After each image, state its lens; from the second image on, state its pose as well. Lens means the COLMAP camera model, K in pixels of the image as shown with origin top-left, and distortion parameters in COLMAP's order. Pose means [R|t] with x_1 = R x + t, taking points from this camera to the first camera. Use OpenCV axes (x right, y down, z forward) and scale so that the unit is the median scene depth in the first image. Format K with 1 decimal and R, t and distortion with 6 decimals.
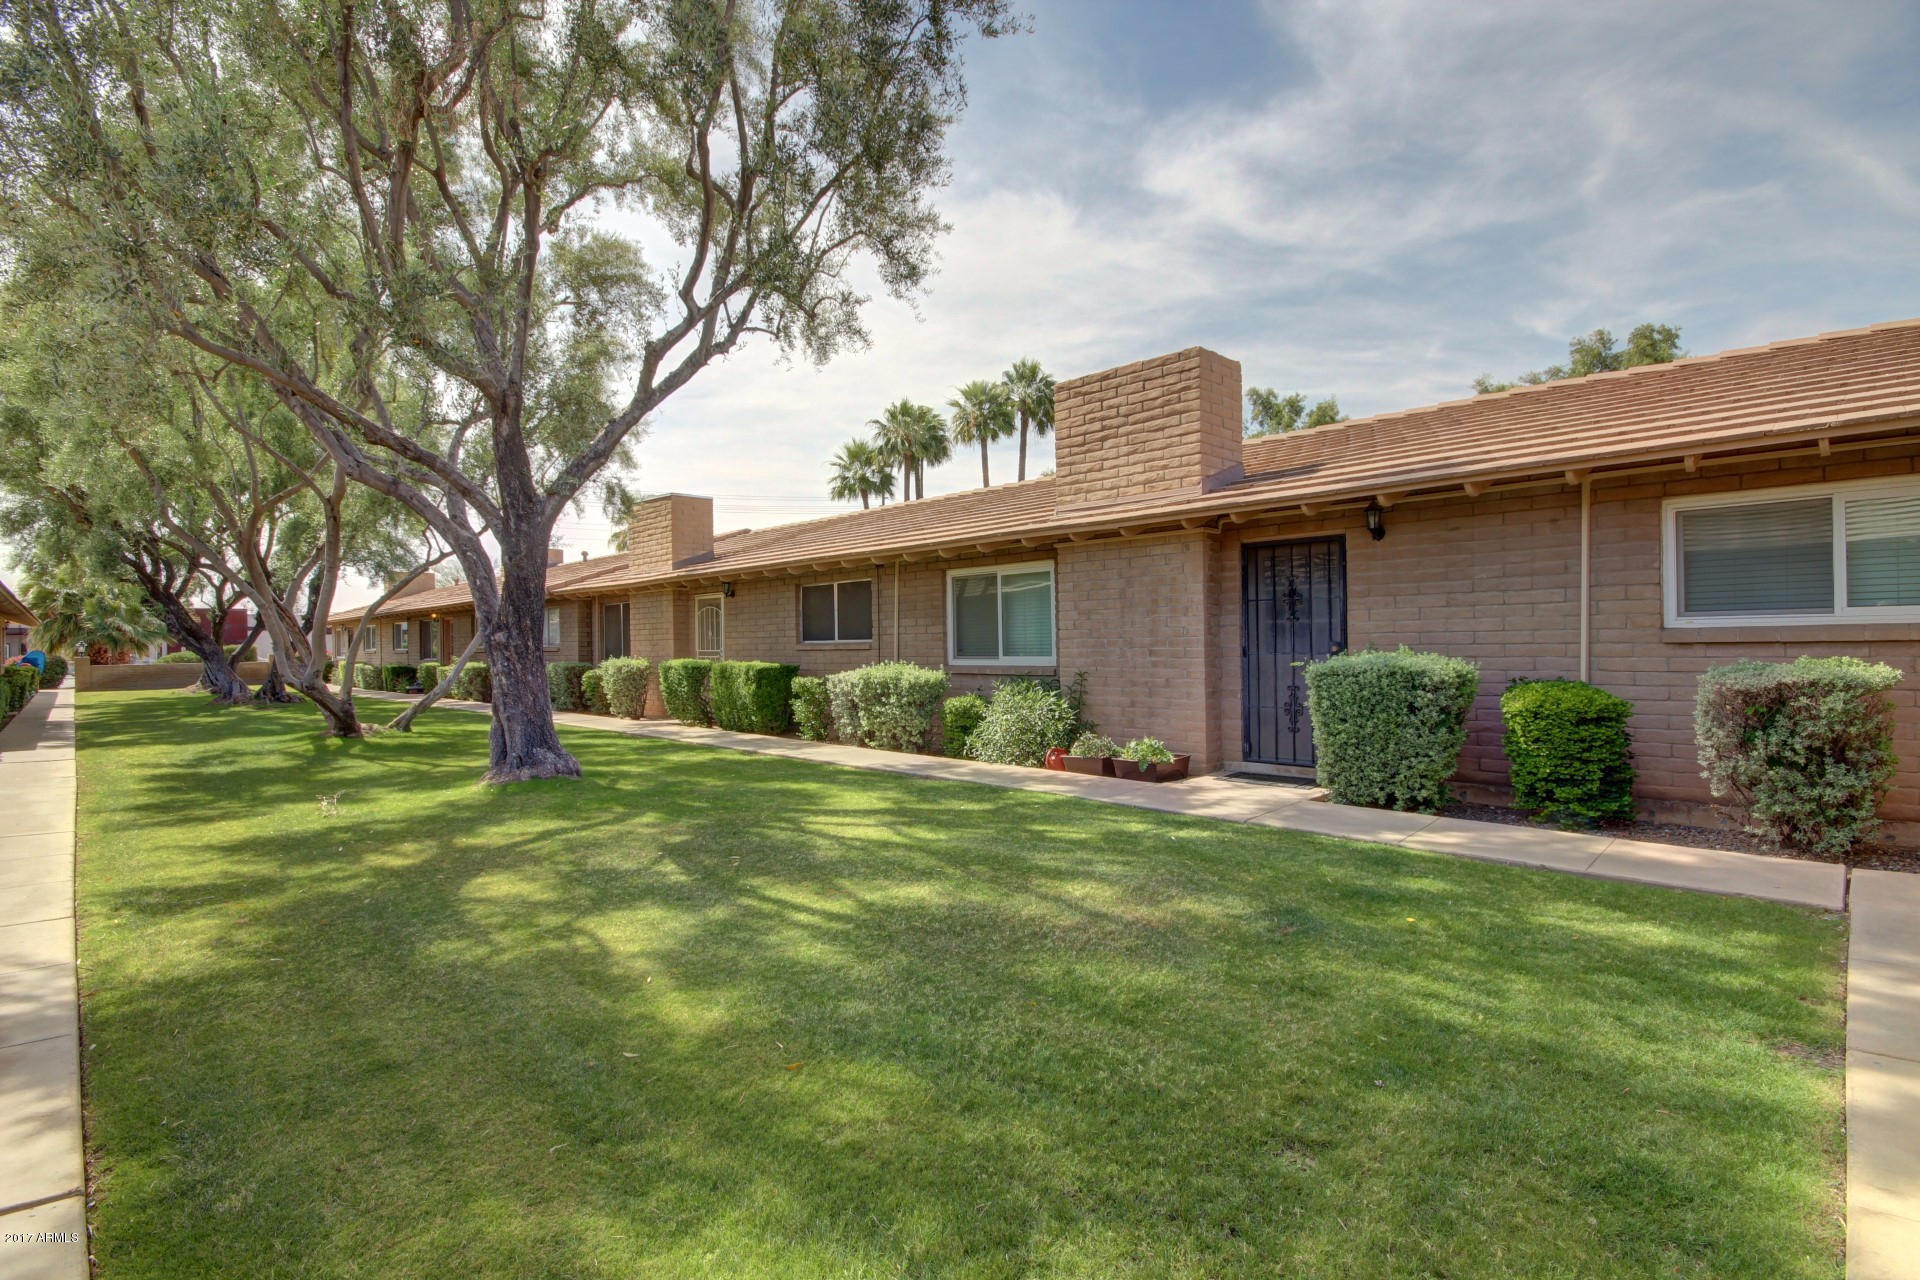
lens RADIAL K [[879.4, 0, 967.1], [0, 879.4, 643.1], [0, 0, 1]] dist [0.010842, -0.011834]
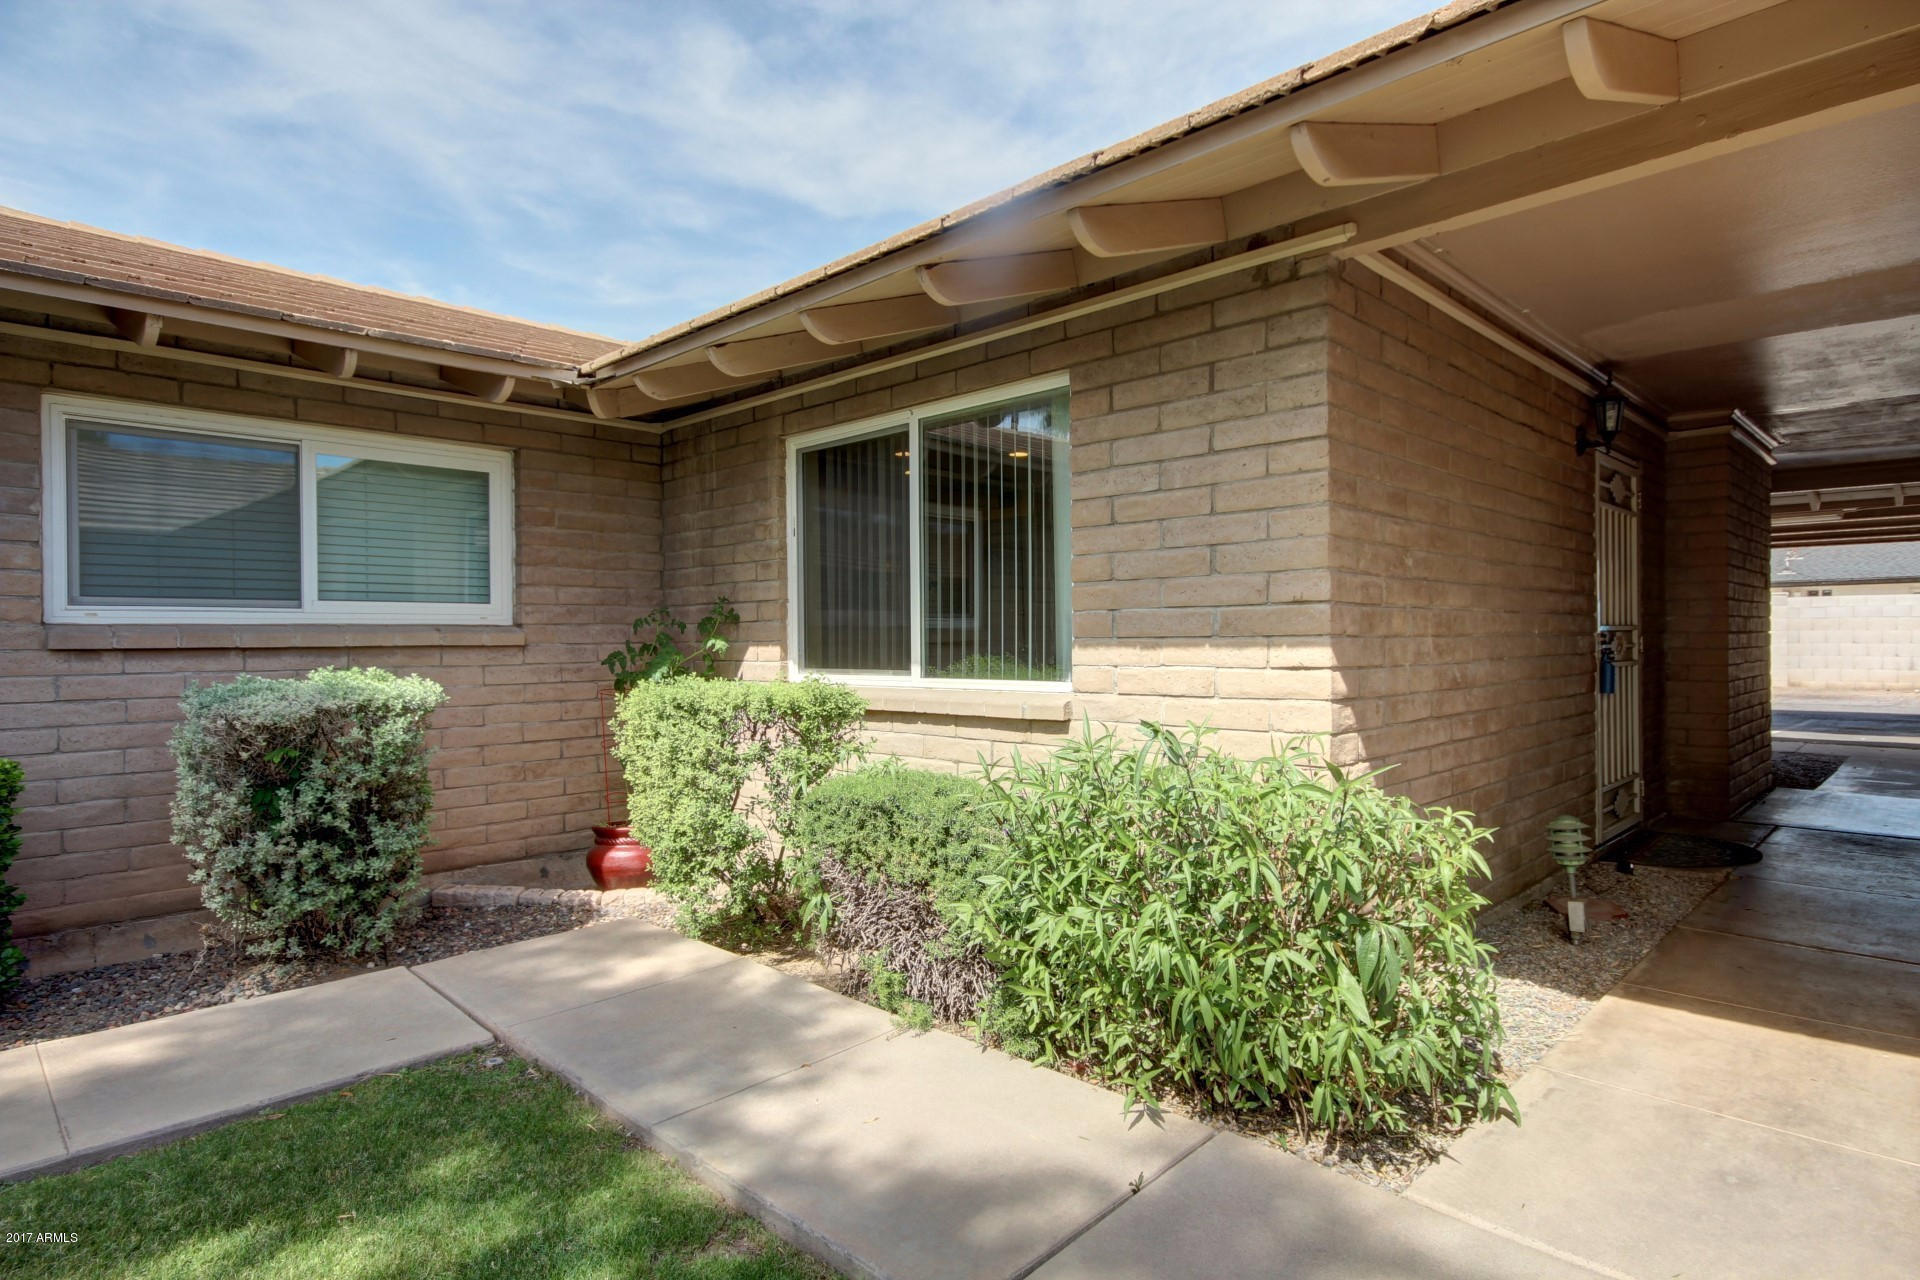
lens RADIAL K [[1037.0, 0, 960.0], [0, 1037.0, 640.0], [0, 0, 1]] dist [0.027376, 0.000337]
pose [[0.004096, 0.012934, 0.999908, 0.153586], [0.006870, 0.999892, -0.012962, 0.007333], [-0.999968, 0.006923, 0.004007, 0.514371]]
